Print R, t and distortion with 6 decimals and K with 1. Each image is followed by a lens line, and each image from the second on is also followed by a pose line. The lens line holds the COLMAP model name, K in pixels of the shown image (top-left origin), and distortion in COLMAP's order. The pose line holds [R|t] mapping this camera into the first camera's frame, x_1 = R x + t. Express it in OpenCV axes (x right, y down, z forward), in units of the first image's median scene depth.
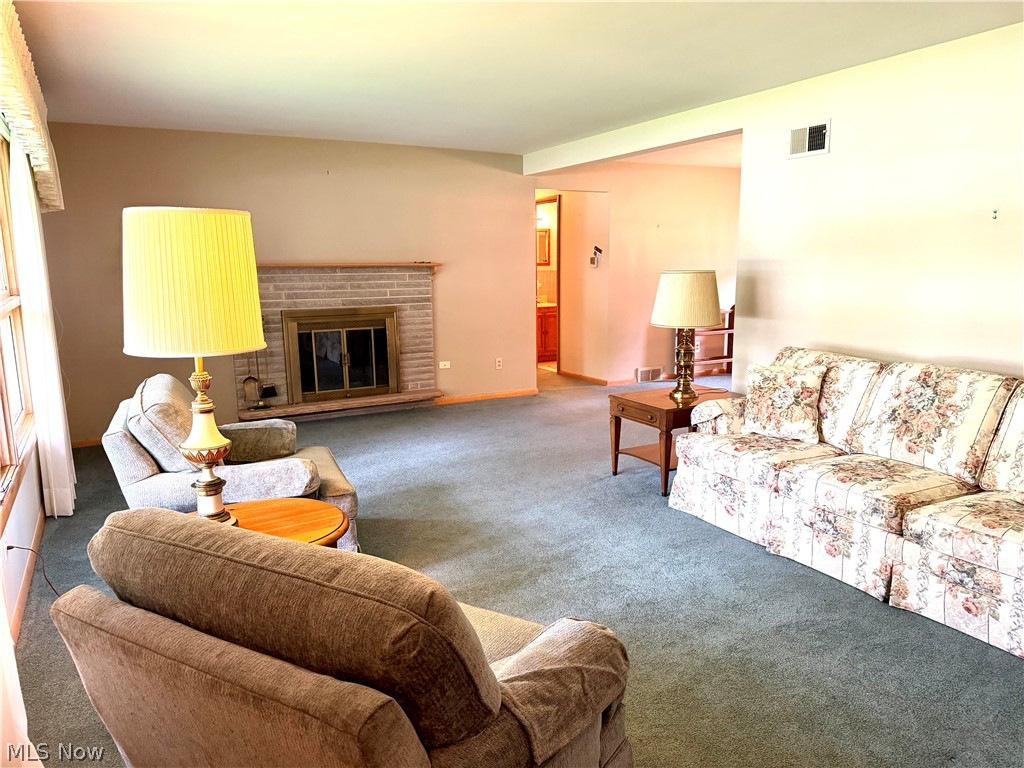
lens RADIAL K [[714.7, 0, 507.4], [0, 714.7, 404.7], [0, 0, 1]] dist [0.061215, -0.001912]
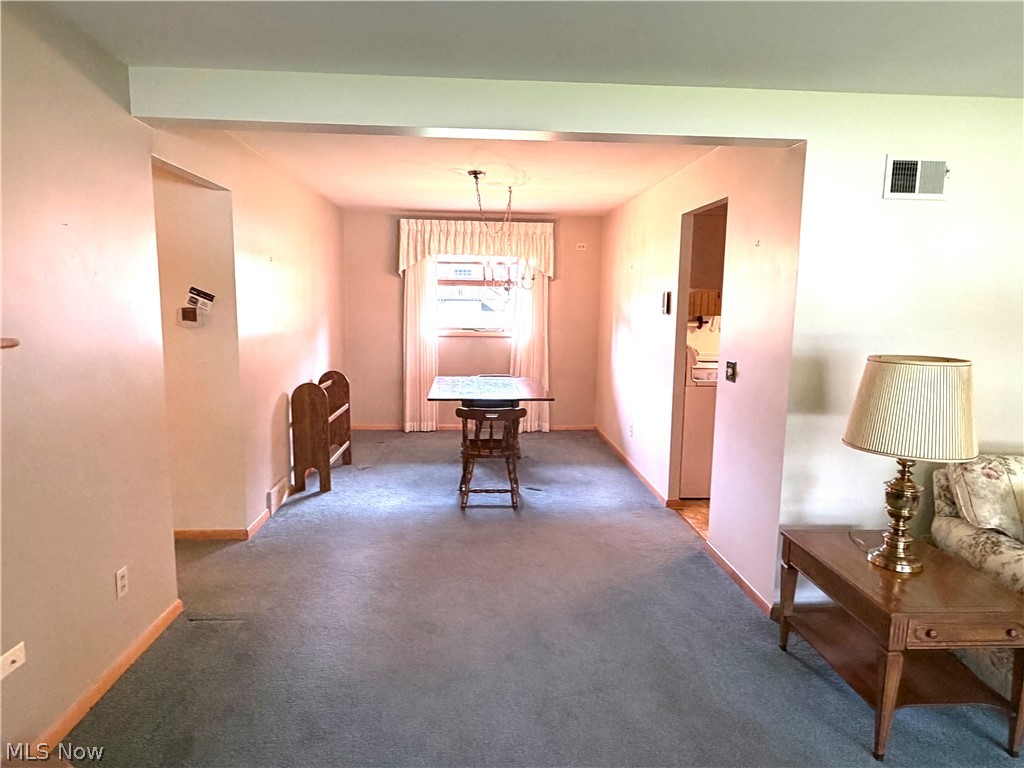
lens RADIAL K [[635.0, 0, 508.7], [0, 635.0, 386.4], [0, 0, 1]] dist [-0.000794, 0.001866]
pose [[0.440594, -0.105406, 0.891497, -0.248097], [0.154170, 0.987213, 0.040529, -0.166319], [-0.884369, 0.119585, 0.451211, 0.747763]]
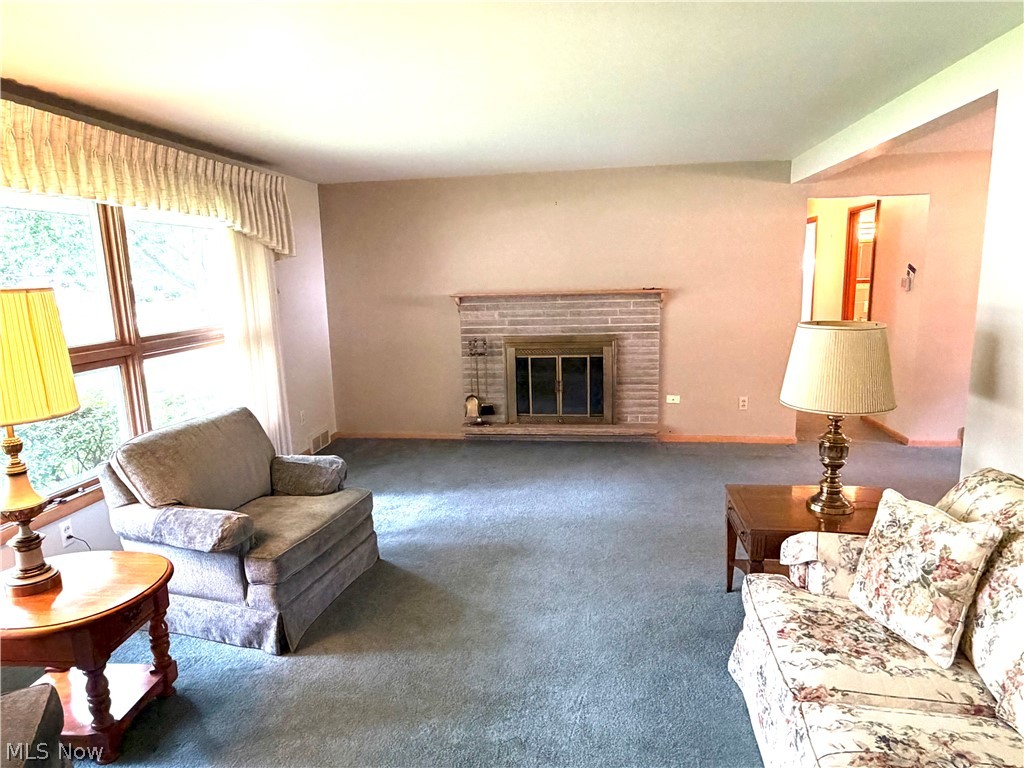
lens RADIAL K [[635.0, 0, 508.7], [0, 635.0, 386.4], [0, 0, 1]] dist [-0.000794, 0.001866]
pose [[0.785473, 0.098747, -0.610967, 0.269457], [-0.101747, 0.994361, 0.029904, -0.083502], [0.610475, 0.038675, 0.791091, 0.255921]]
